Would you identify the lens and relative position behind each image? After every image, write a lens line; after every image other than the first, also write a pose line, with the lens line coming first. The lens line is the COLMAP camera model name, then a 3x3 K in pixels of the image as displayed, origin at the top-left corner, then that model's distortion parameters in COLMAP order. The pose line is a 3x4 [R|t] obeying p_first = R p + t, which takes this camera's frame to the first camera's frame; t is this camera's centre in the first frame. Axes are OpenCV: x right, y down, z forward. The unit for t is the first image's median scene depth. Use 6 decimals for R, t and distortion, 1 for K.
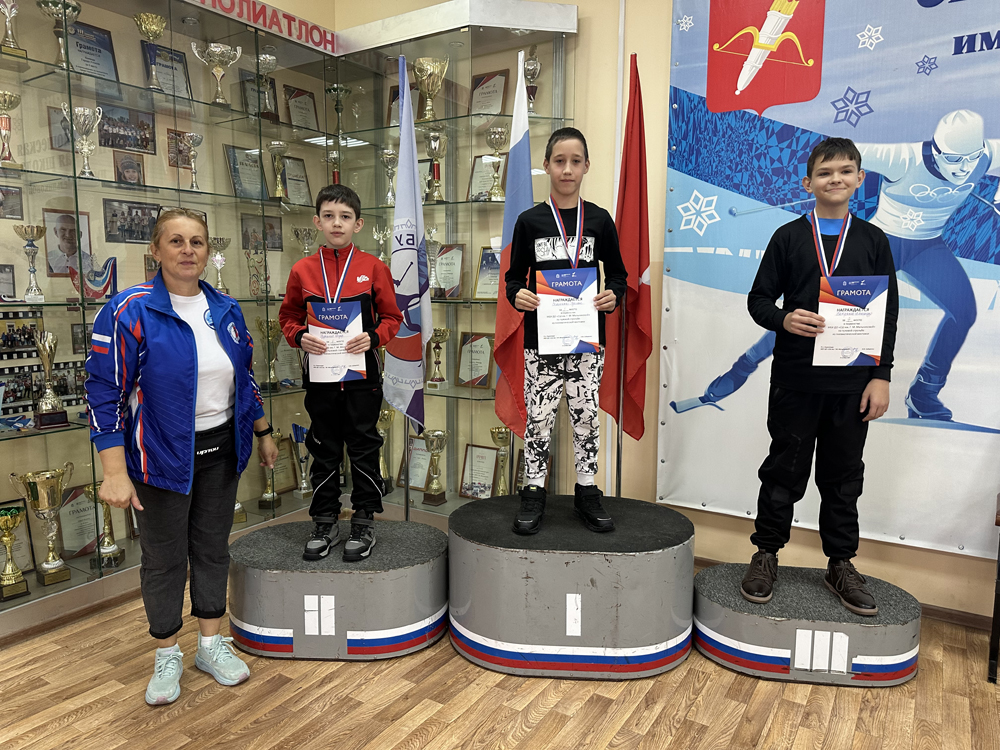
lens RADIAL K [[709.9, 0, 493.6], [0, 709.9, 374.5], [0, 0, 1]] dist [0.010199, -0.010719]
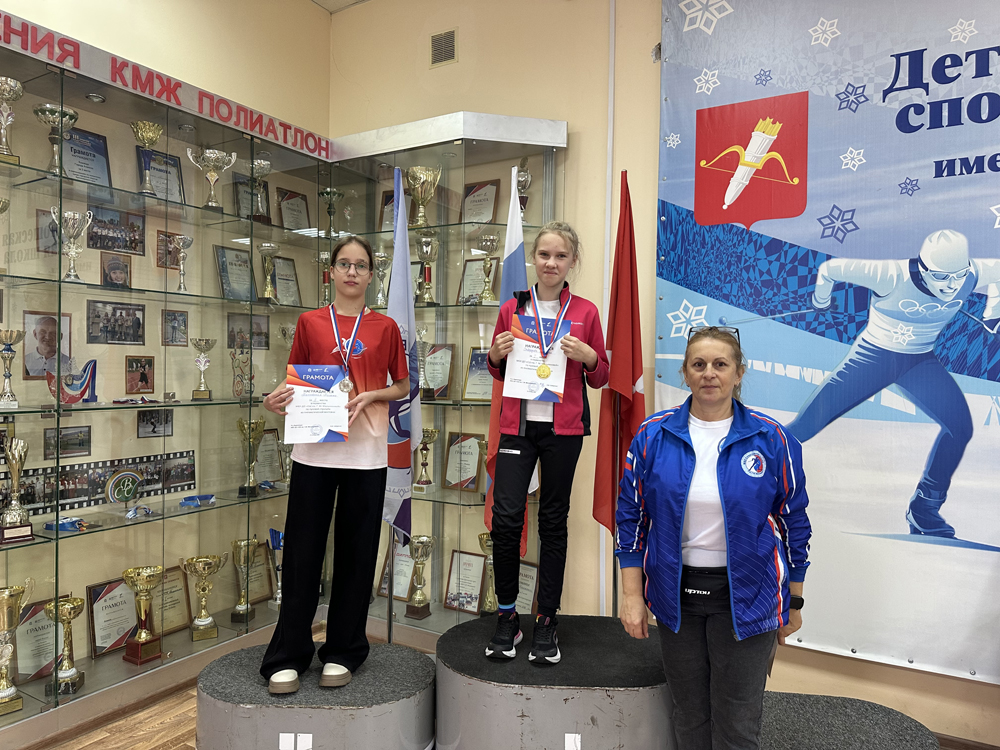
lens RADIAL K [[708.0, 0, 493.9], [0, 708.0, 376.9], [0, 0, 1]] dist [0.025668, -0.028111]
pose [[0.999554, 0.009664, 0.028261, -0.016360], [-0.006472, 0.993808, -0.110918, -0.039055], [-0.029158, 0.110686, 0.993428, 0.022257]]
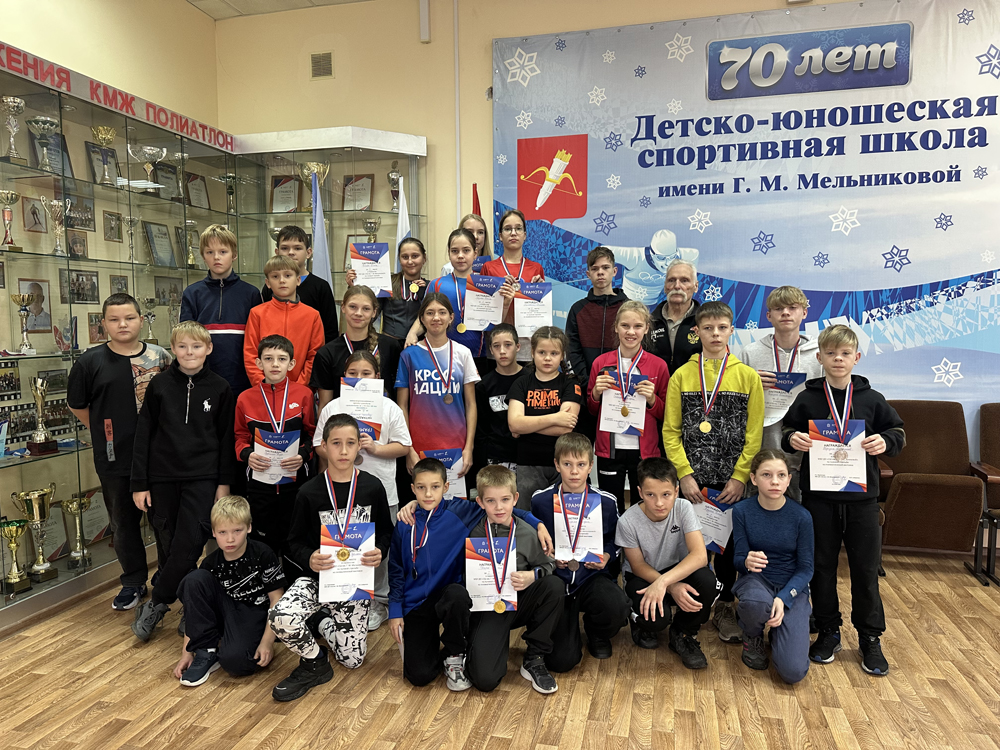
lens RADIAL K [[718.0, 0, 492.0], [0, 718.0, 376.9], [0, 0, 1]] dist [0.056936, -0.037280]
pose [[0.950854, -0.033759, 0.307795, -0.247942], [0.046471, 0.998339, -0.034061, 0.017933], [-0.306134, 0.046691, 0.950843, -0.443516]]
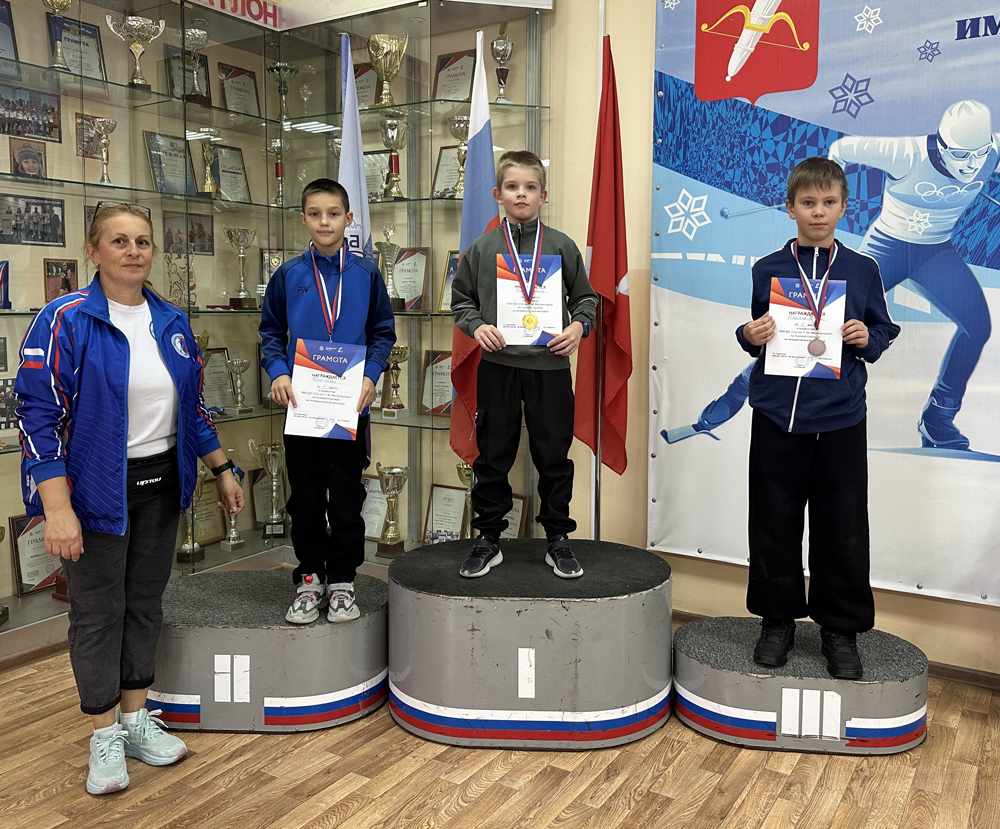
lens RADIAL K [[884.3, 0, 528.9], [0, 884.3, 365.5], [0, 0, 1]] dist [0.021693, -0.020697]
pose [[0.999738, 0.000839, 0.022875, 0.072804], [0.000350, 0.998652, -0.051912, 0.016793], [-0.022887, 0.051907, 0.998390, -0.076472]]
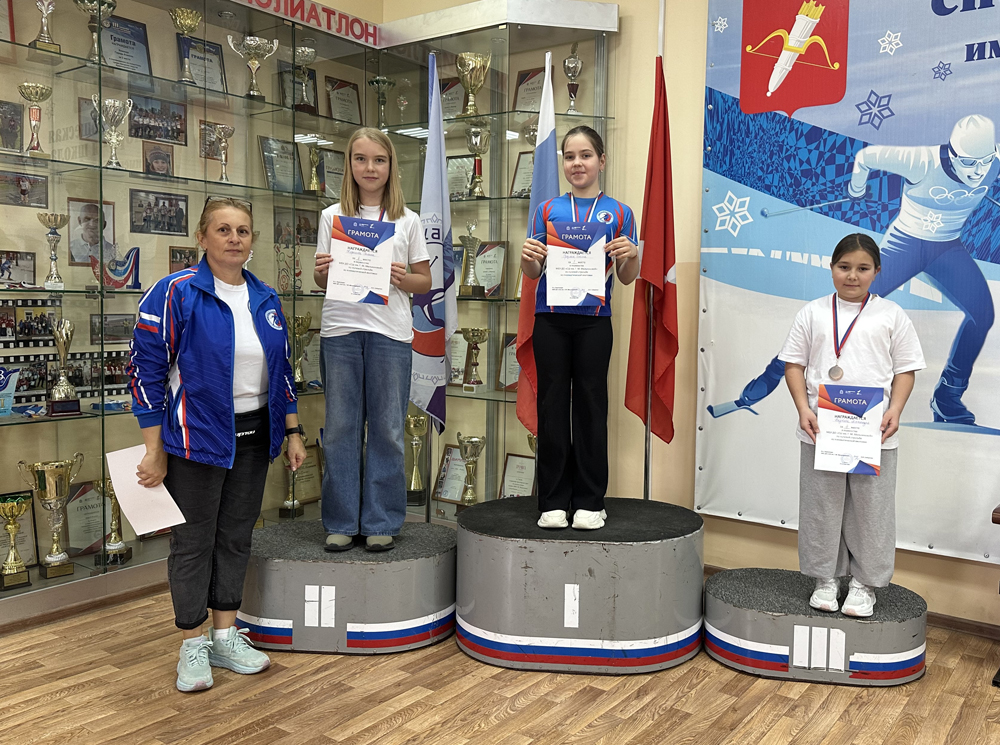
lens RADIAL K [[850.7, 0, 596.7], [0, 850.7, 348.9], [0, 0, 1]] dist [0.040932, -0.047201]
pose [[0.999786, 0.016937, -0.011905, 0.125442], [-0.017699, 0.997588, -0.067117, 0.046022], [0.010740, 0.067314, 0.997674, -0.178042]]
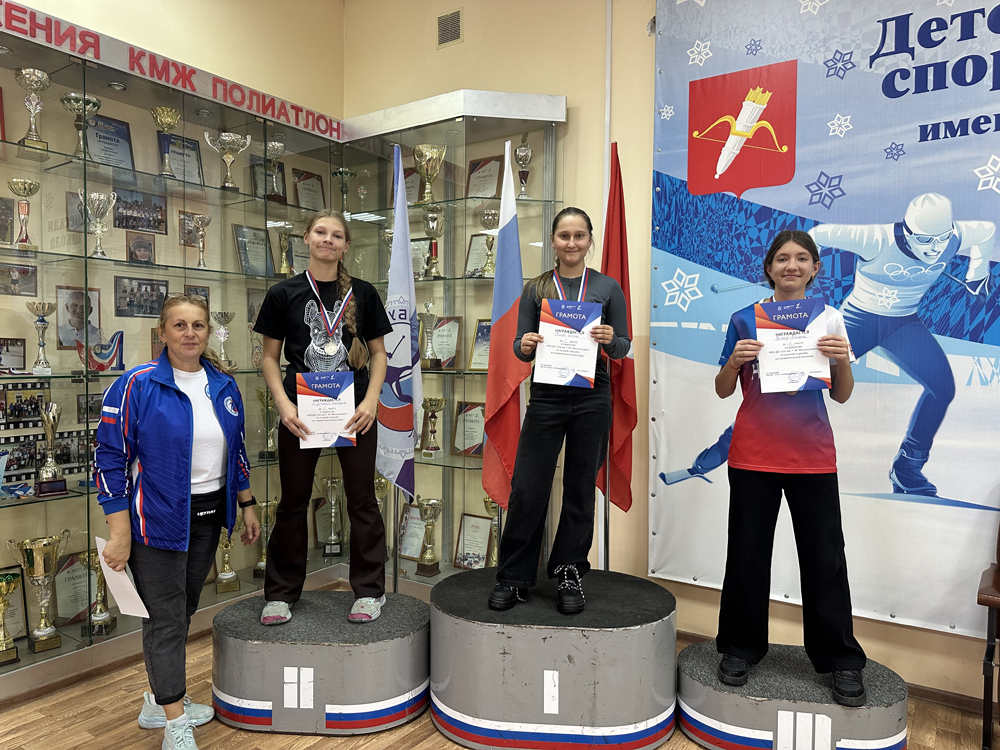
lens RADIAL K [[708.0, 0, 493.9], [0, 708.0, 376.9], [0, 0, 1]] dist [0.025668, -0.028111]
pose [[0.999584, 0.003692, -0.028598, 0.047873], [-0.006183, 0.996143, -0.087526, -0.009616], [0.028165, 0.087666, 0.995752, -0.024341]]
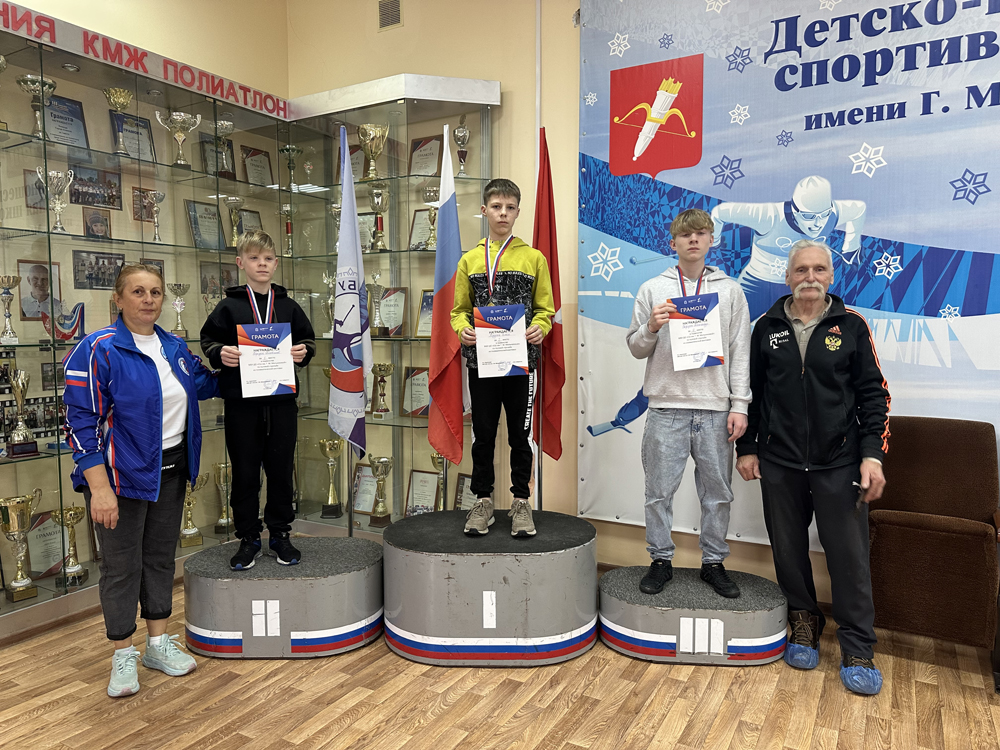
lens RADIAL K [[708.0, 0, 493.9], [0, 708.0, 376.9], [0, 0, 1]] dist [0.025668, -0.028111]
pose [[0.998959, -0.011385, 0.044169, 0.059057], [0.013541, 0.998716, -0.048826, 0.013990], [-0.043556, 0.049373, 0.997830, -0.133985]]
